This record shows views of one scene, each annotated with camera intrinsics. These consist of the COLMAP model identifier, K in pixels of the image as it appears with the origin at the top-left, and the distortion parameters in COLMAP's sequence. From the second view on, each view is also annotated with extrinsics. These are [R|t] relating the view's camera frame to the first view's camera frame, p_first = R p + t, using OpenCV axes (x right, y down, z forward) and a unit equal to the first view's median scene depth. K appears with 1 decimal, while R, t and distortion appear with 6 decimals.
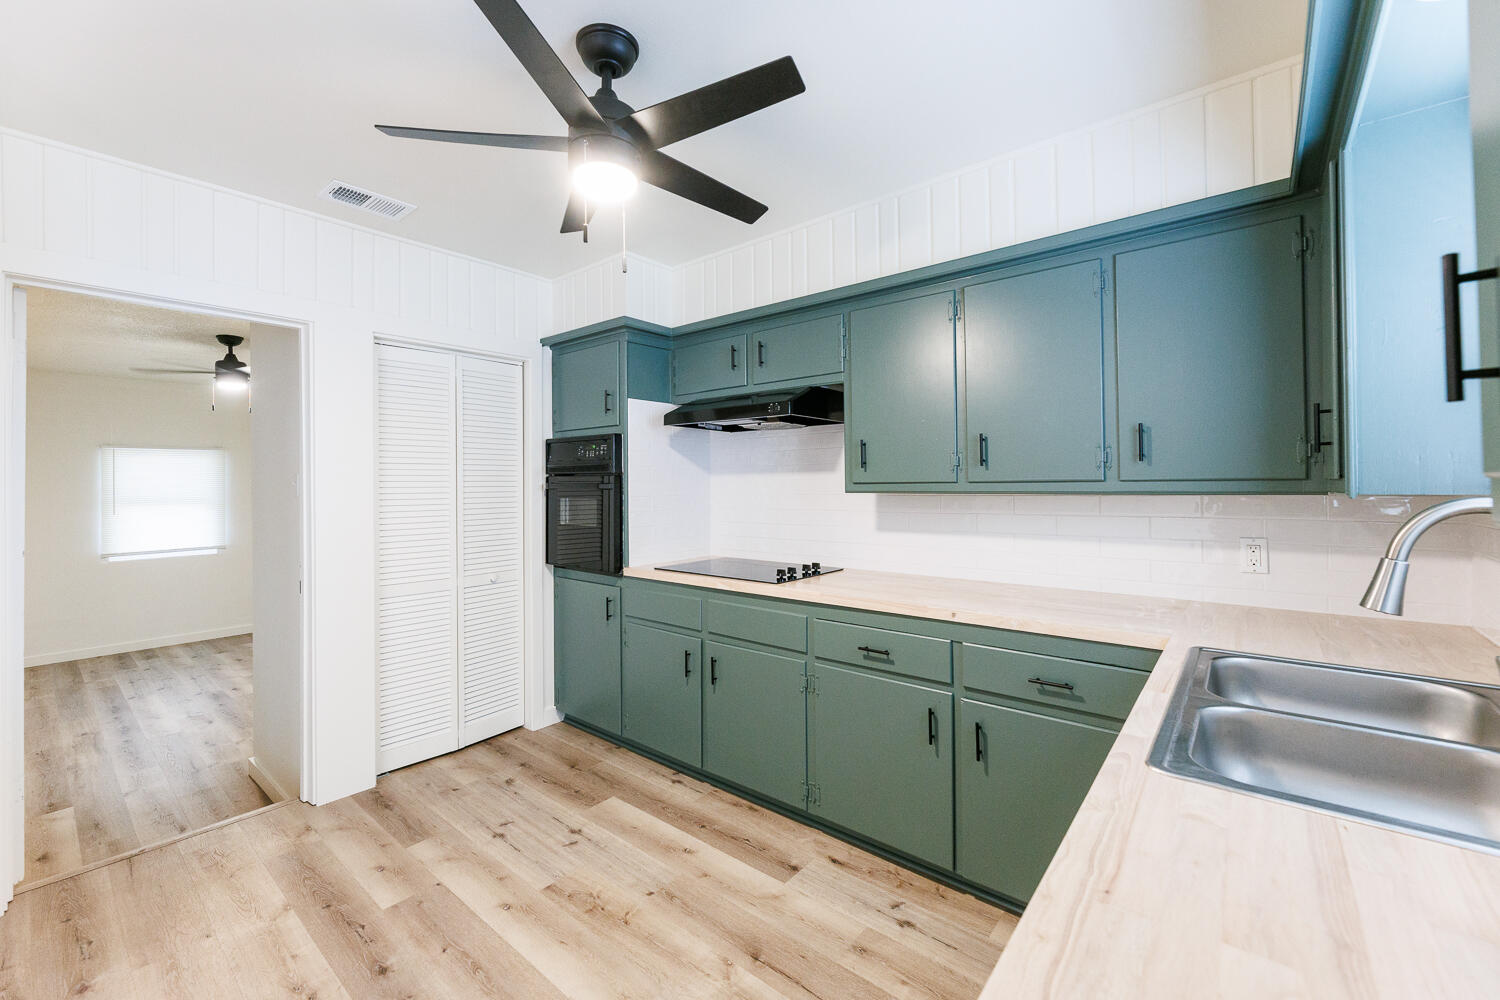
lens RADIAL K [[611.3, 0, 746.7], [0, 611.3, 504.8], [0, 0, 1]] dist [-0.002735, 0.000175]
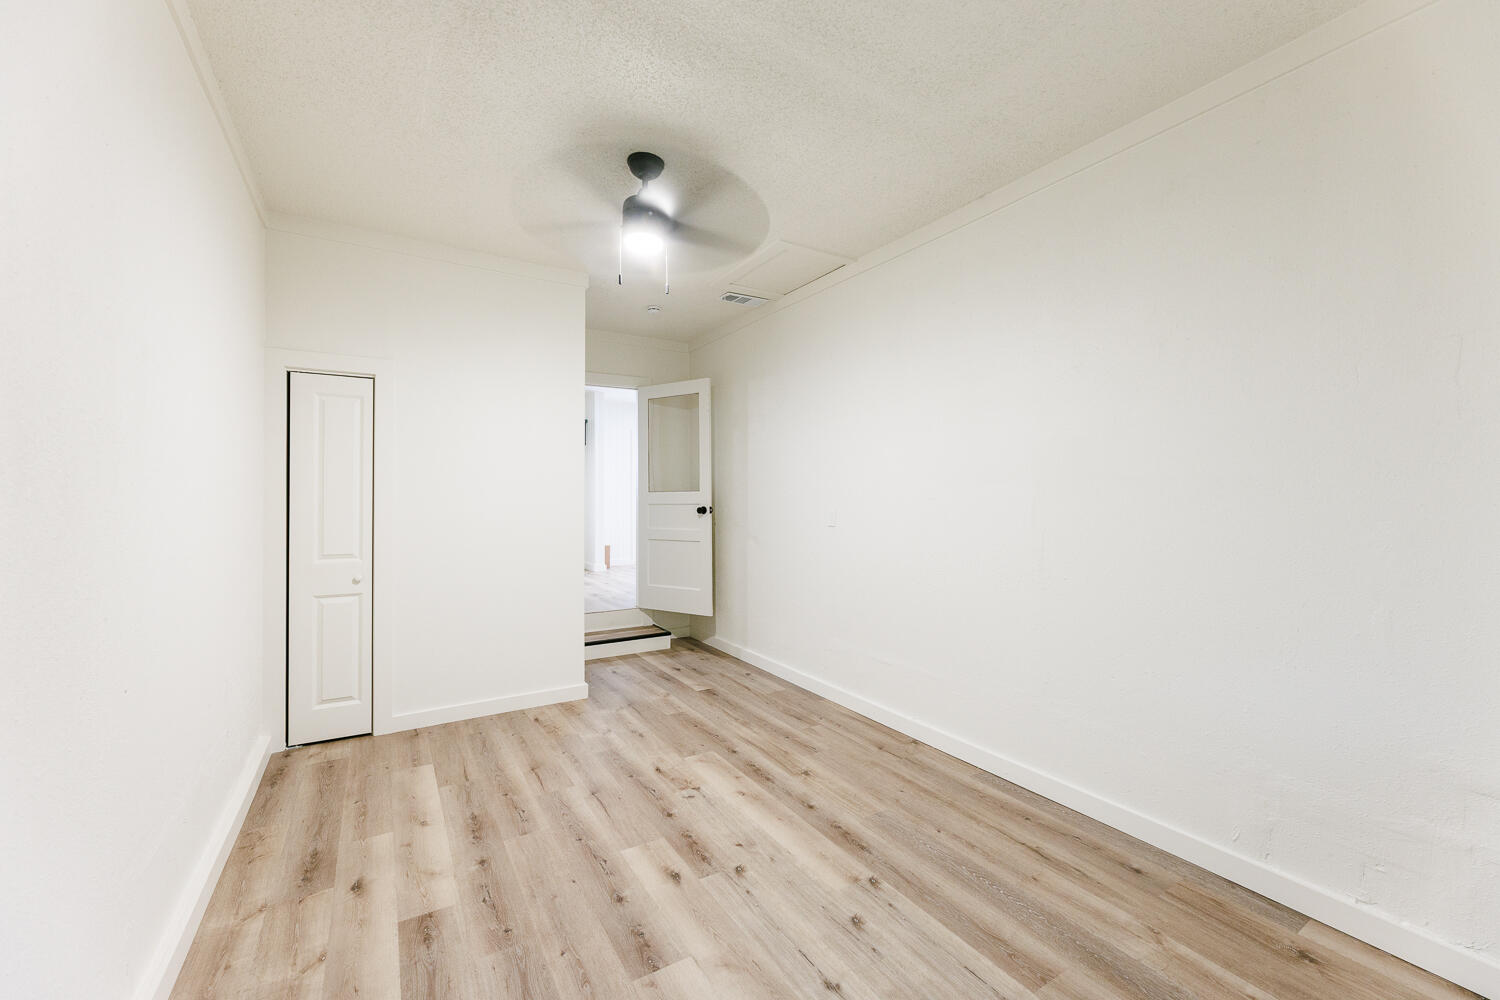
lens RADIAL K [[611.3, 0, 748.0], [0, 611.3, 495.6], [0, 0, 1]] dist [-0.002735, 0.000175]
pose [[-0.945957, 0.032131, 0.322697, -1.938434], [0.045078, 0.998447, 0.032727, 0.033071], [-0.321144, 0.045505, -0.945936, 2.586595]]
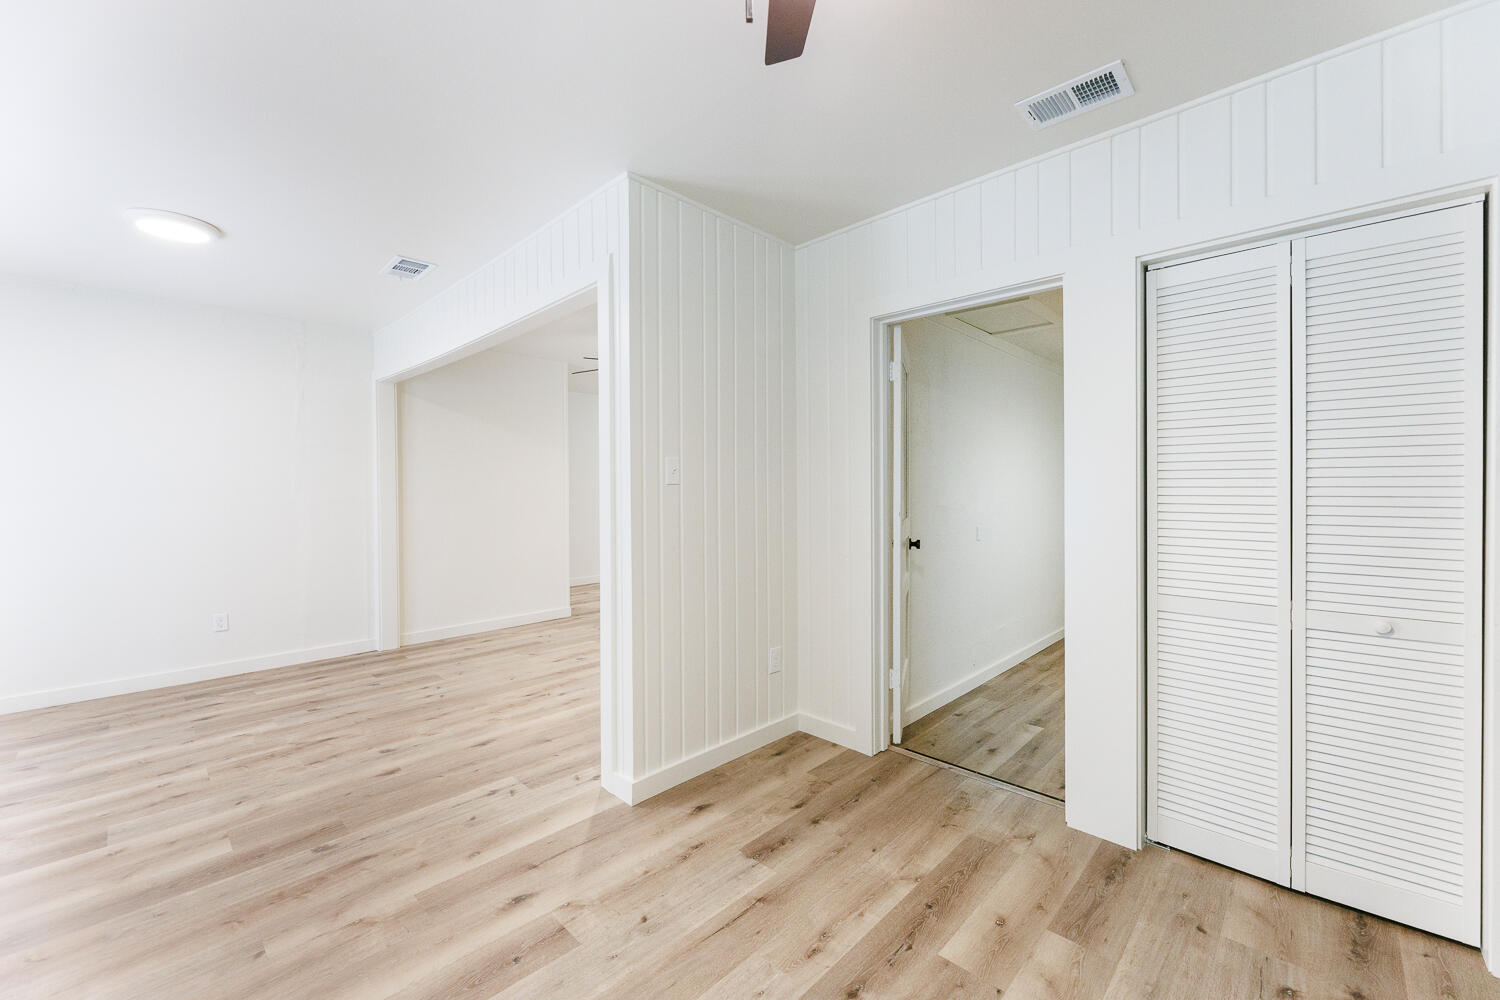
lens RADIAL K [[611.3, 0, 745.0], [0, 611.3, 492.5], [0, 0, 1]] dist [-0.002735, 0.000175]
pose [[-0.065575, 0.025530, -0.997521, 0.177955], [-0.030470, 0.999155, 0.027575, 0.004607], [0.997382, 0.032203, -0.064742, 0.539575]]
